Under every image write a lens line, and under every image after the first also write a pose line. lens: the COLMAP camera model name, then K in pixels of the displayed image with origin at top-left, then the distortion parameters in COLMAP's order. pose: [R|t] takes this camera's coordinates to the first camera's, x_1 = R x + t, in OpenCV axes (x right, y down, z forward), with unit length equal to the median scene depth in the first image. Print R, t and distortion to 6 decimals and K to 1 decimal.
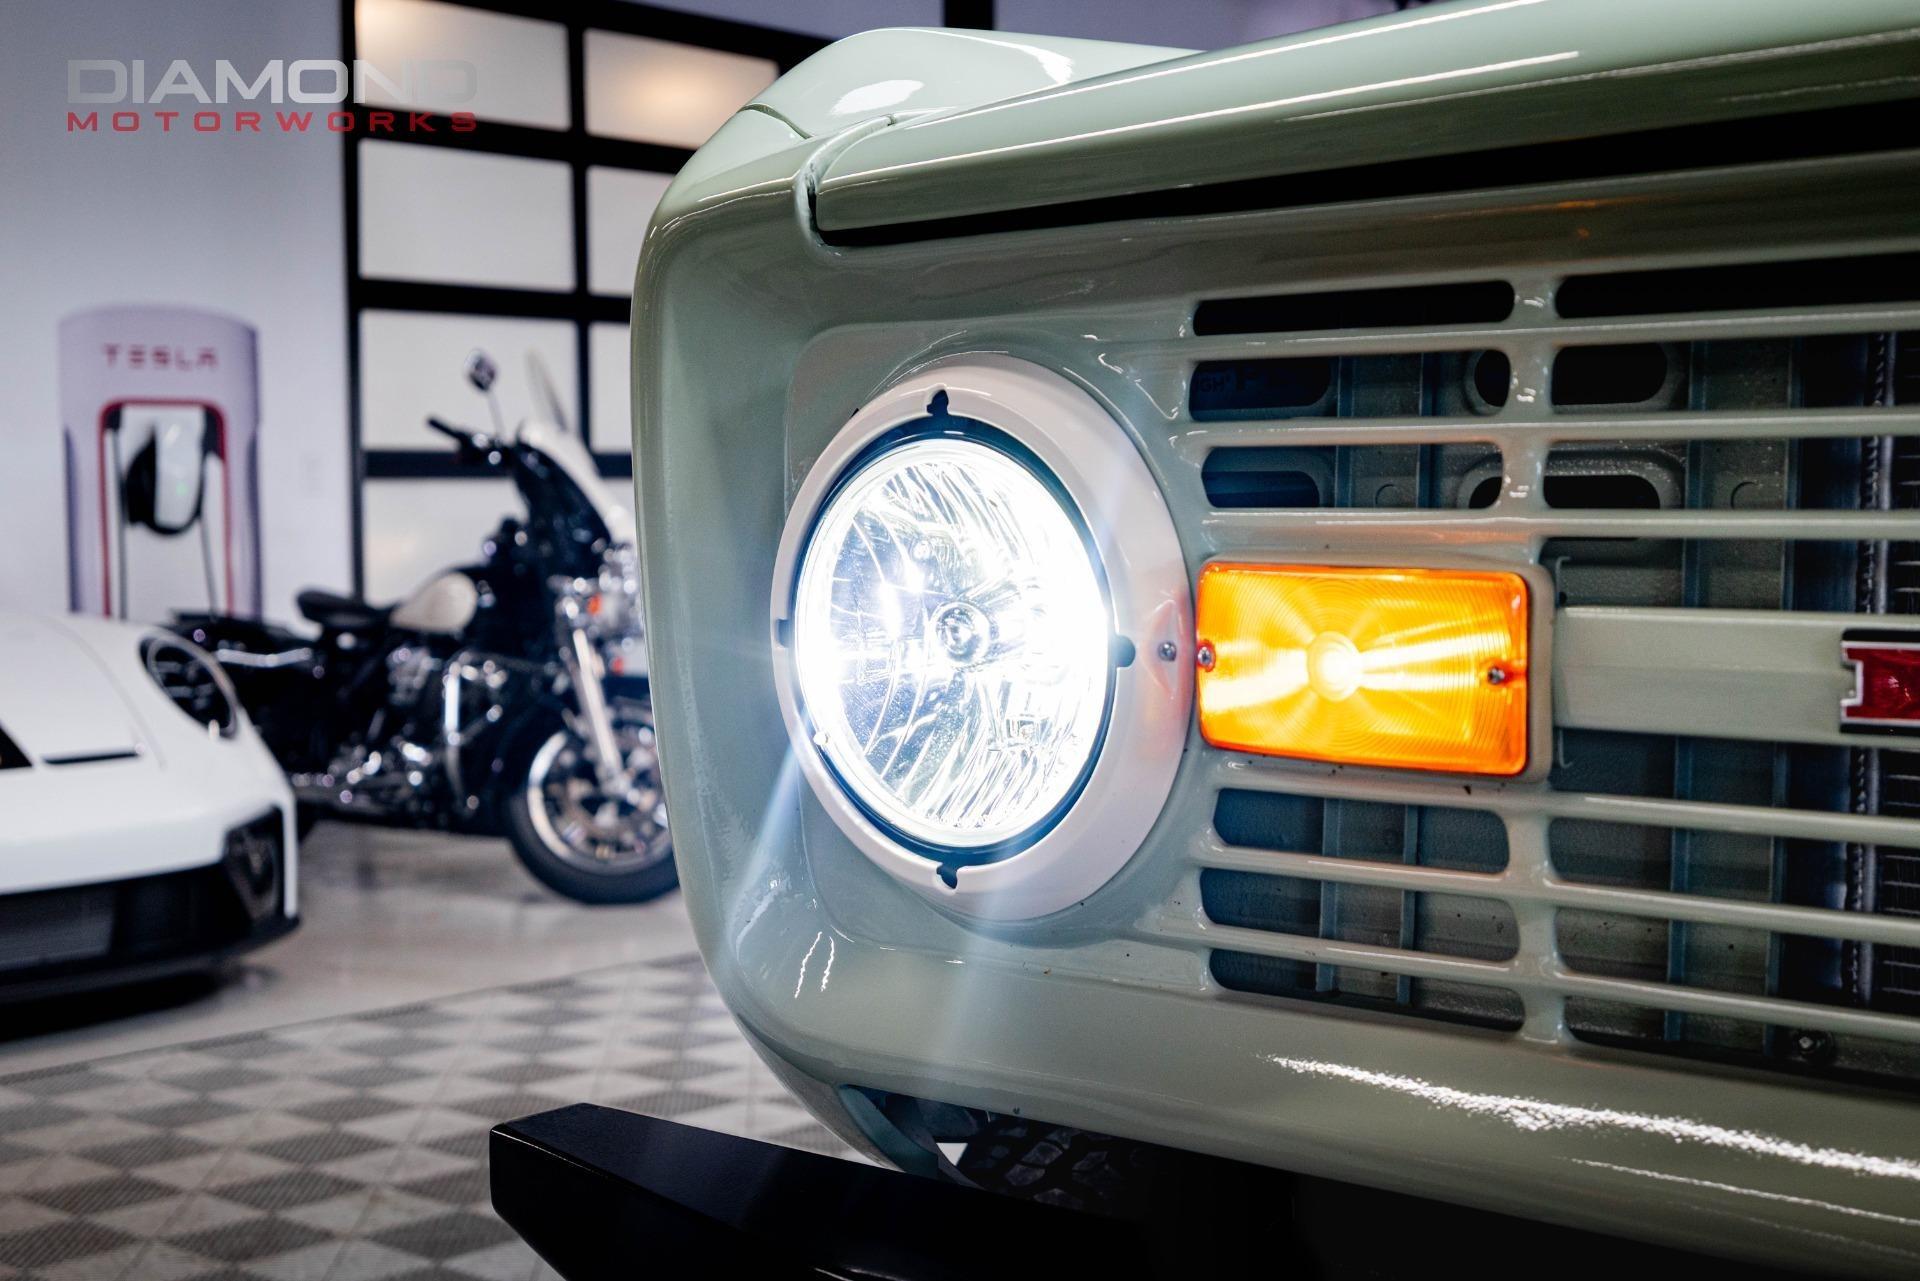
lens RADIAL K [[2639.1, 0, 953.5], [0, 2639.1, 626.0], [0, 0, 1]] dist [0.002252, 0.000000]
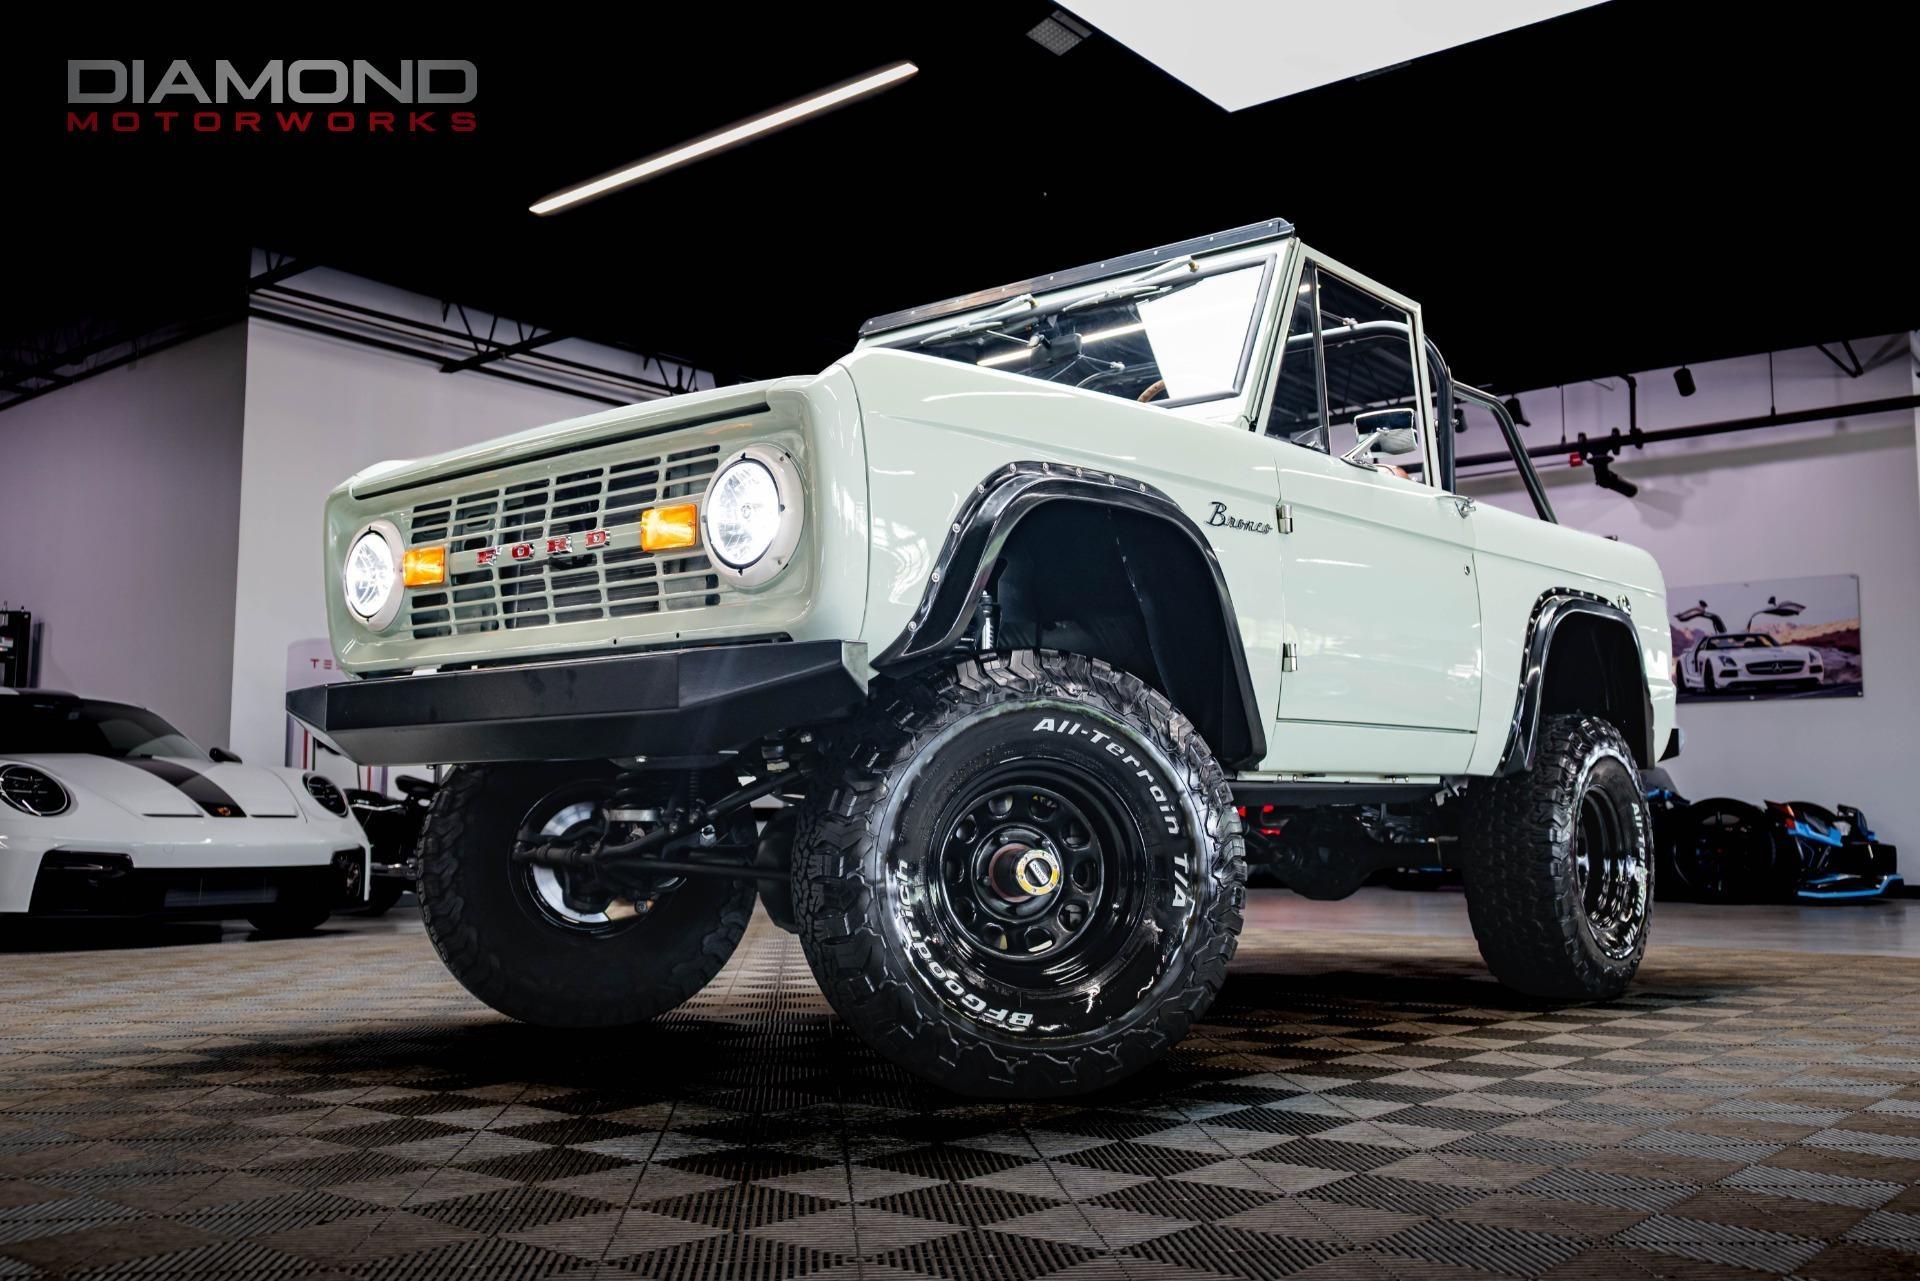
lens RADIAL K [[1699.6, 0, 956.8], [0, 1699.6, 632.0], [0, 0, 1]] dist [0.011152, -0.004990]
pose [[0.999636, 0.012624, 0.023864, 1.081322], [-0.008457, 0.985877, -0.167255, 0.673384], [-0.025638, 0.166992, 0.985625, -2.308372]]
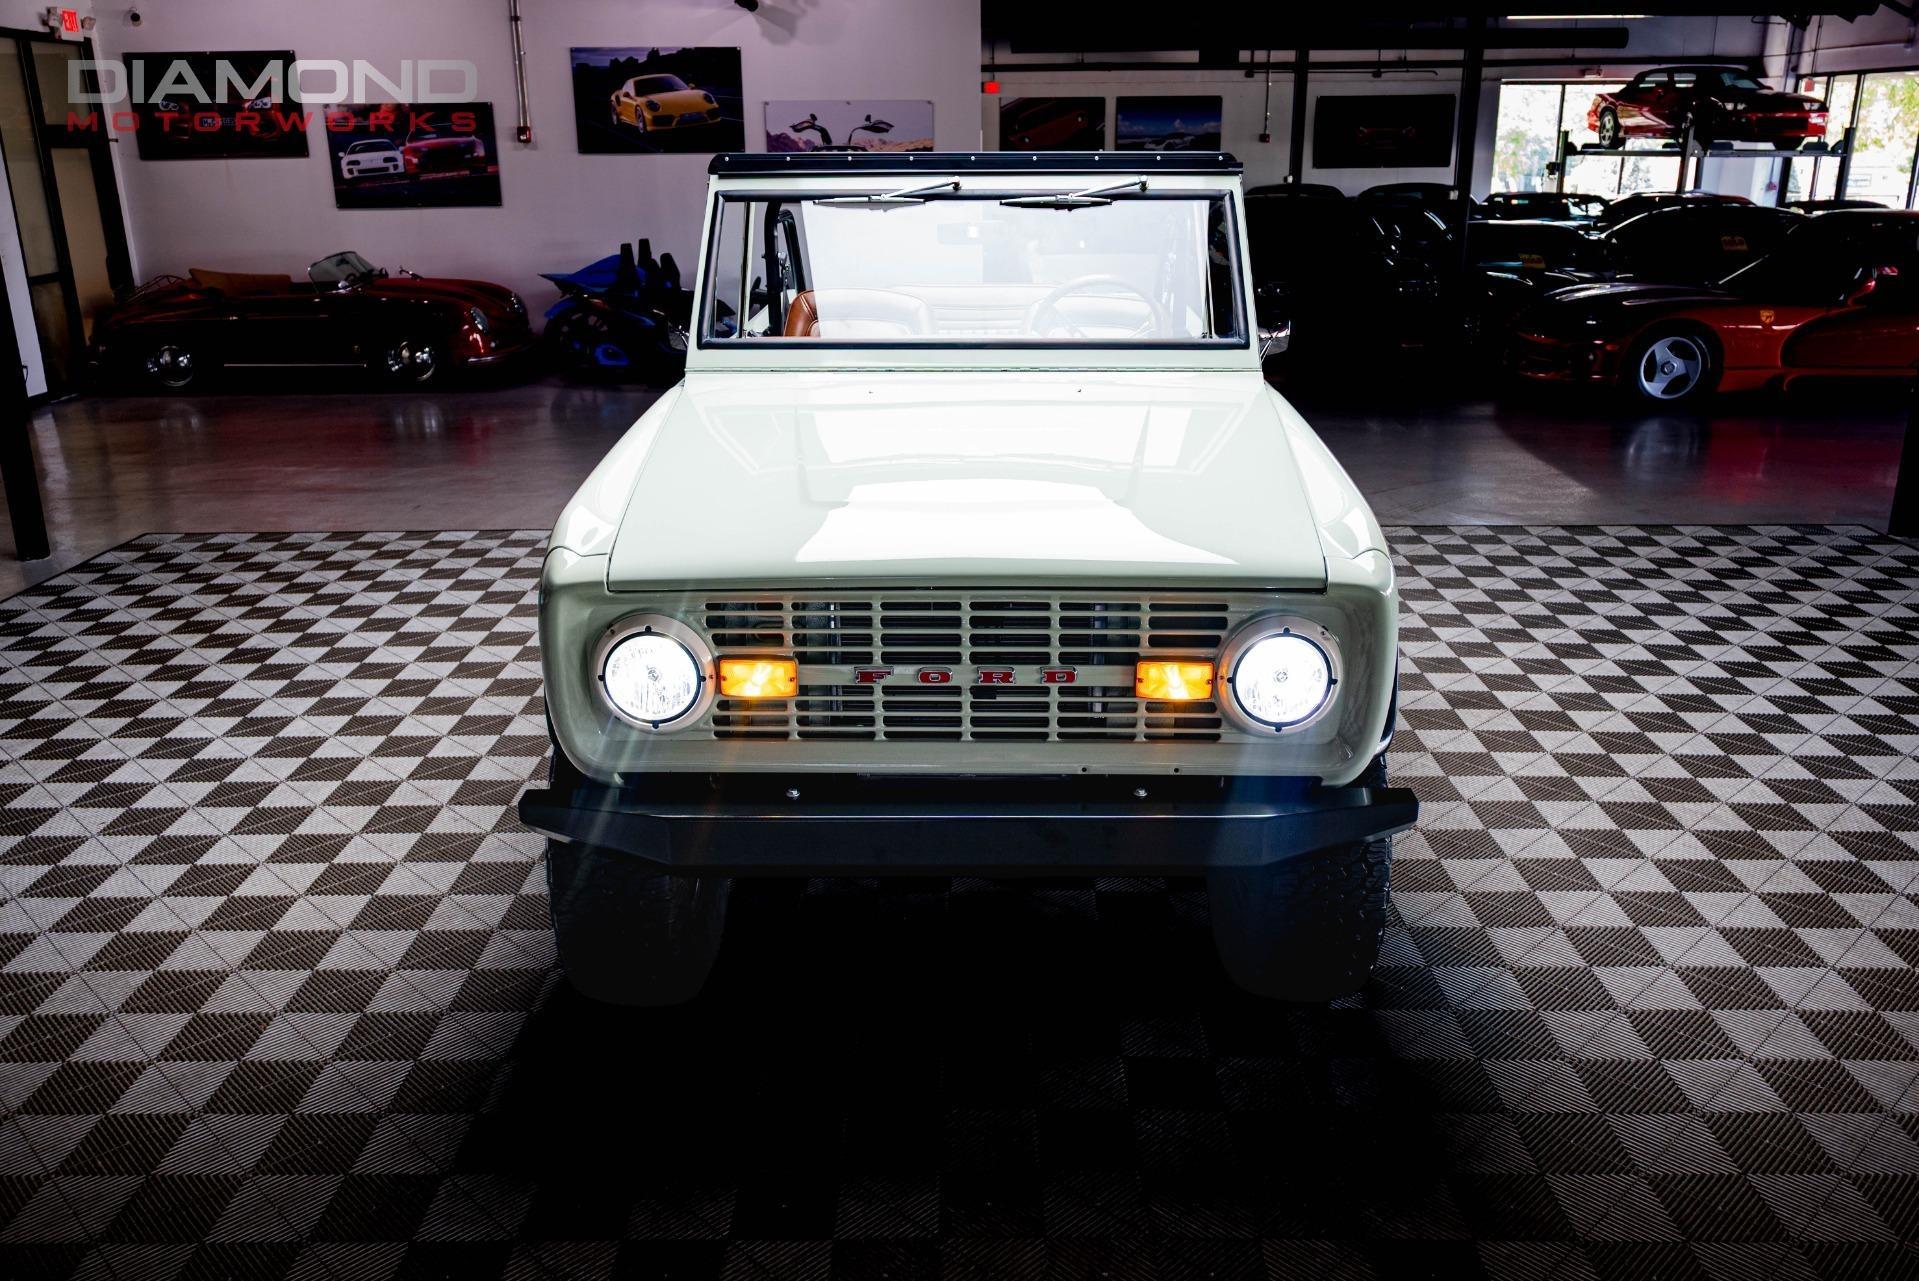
lens RADIAL K [[1514.7, 0, 933.5], [0, 1514.7, 673.9], [0, 0, 1]] dist [0.001317, -0.016907]
pose [[0.751964, -0.220584, 0.621203, -1.278061], [0.041219, 0.956242, 0.289658, -0.749231], [-0.657914, -0.192207, 0.728152, -1.218996]]
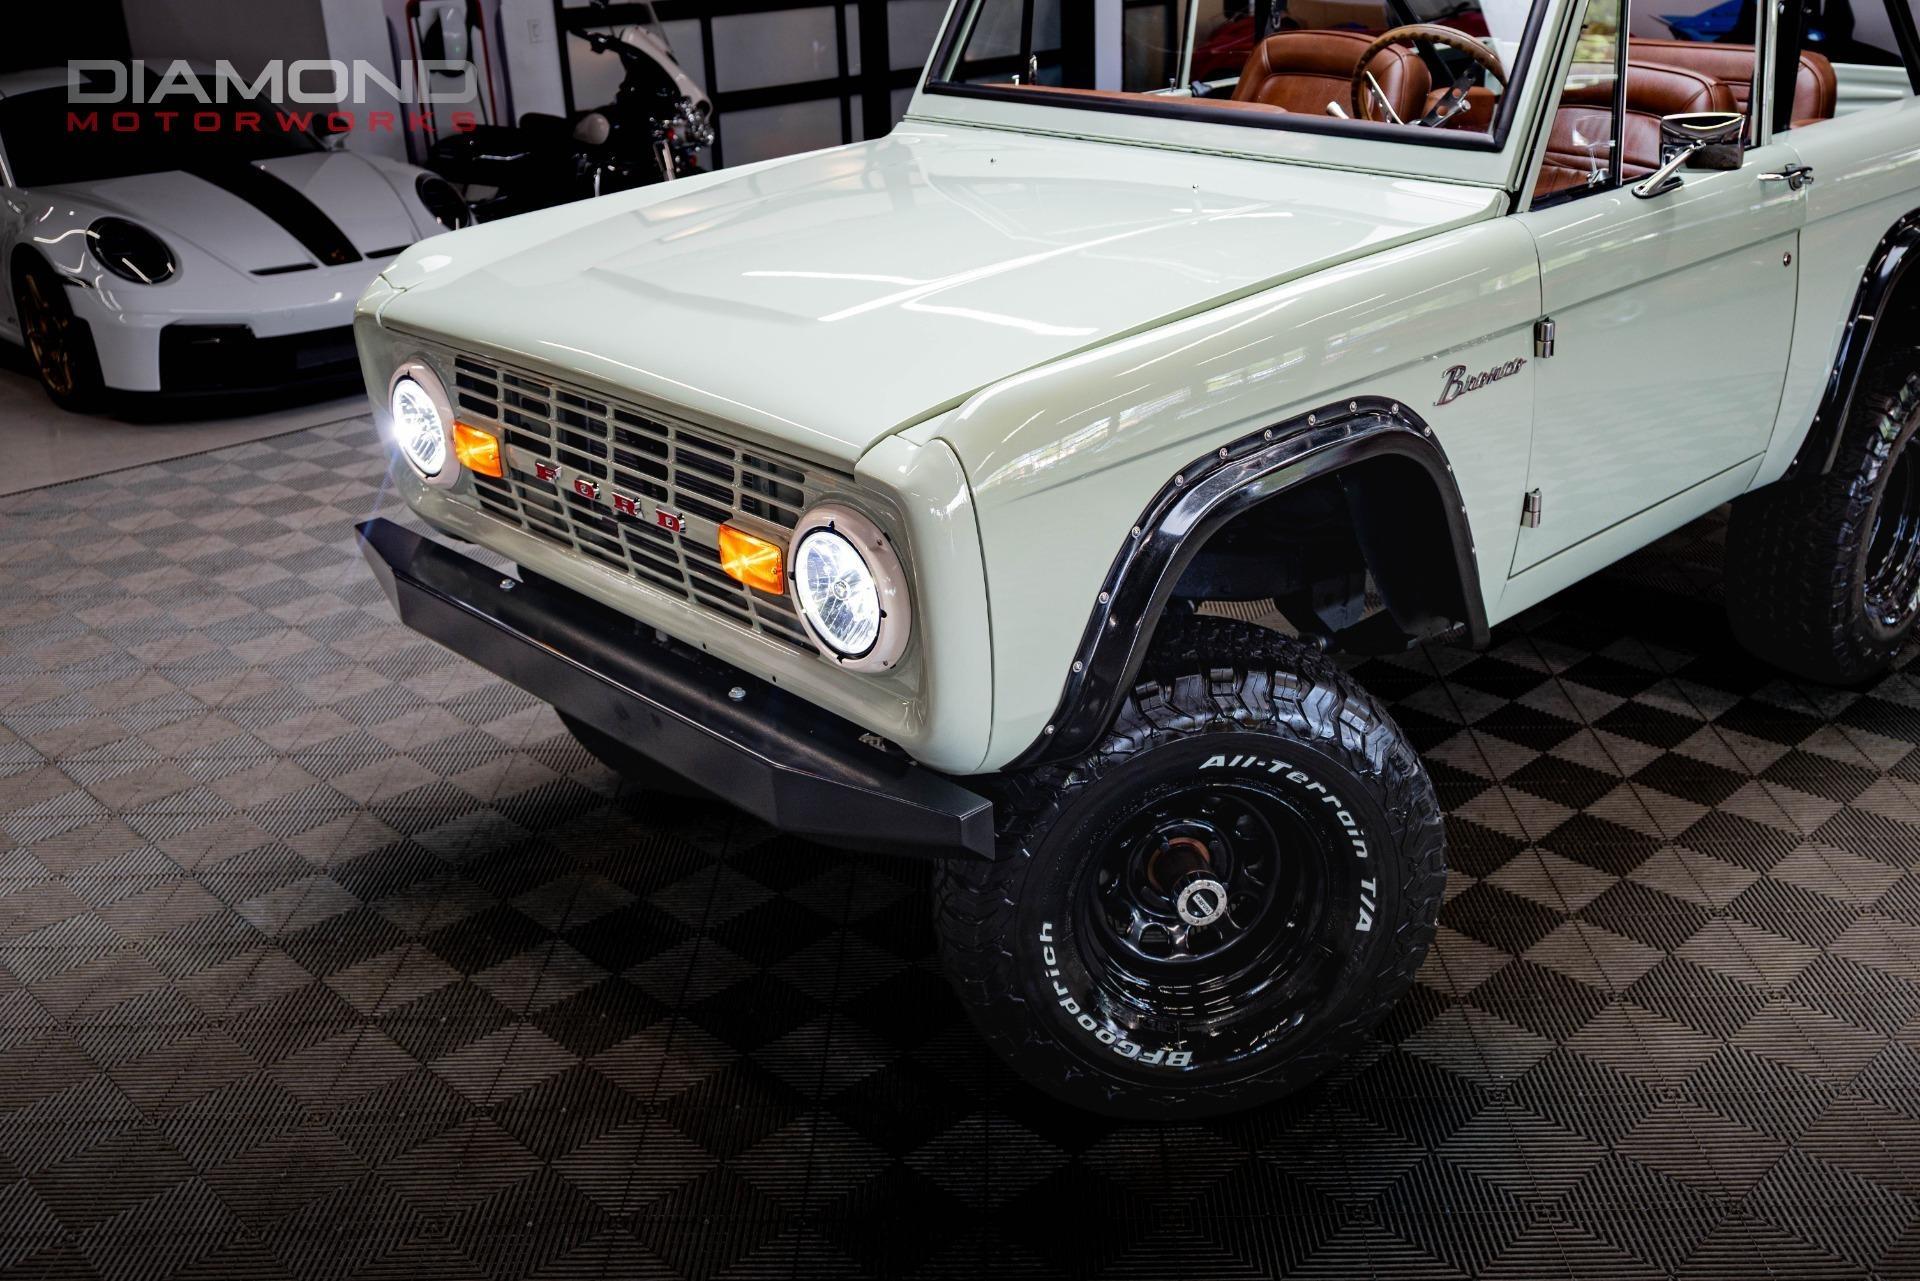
lens RADIAL K [[1811.9, 0, 977.5], [0, 1811.9, 611.0], [0, 0, 1]] dist [0.014009, 0.000000]
pose [[0.997050, 0.007127, -0.076422, 1.159420], [0.018257, 0.945084, 0.326316, -0.674588], [0.074551, -0.326749, 0.942166, -1.855577]]
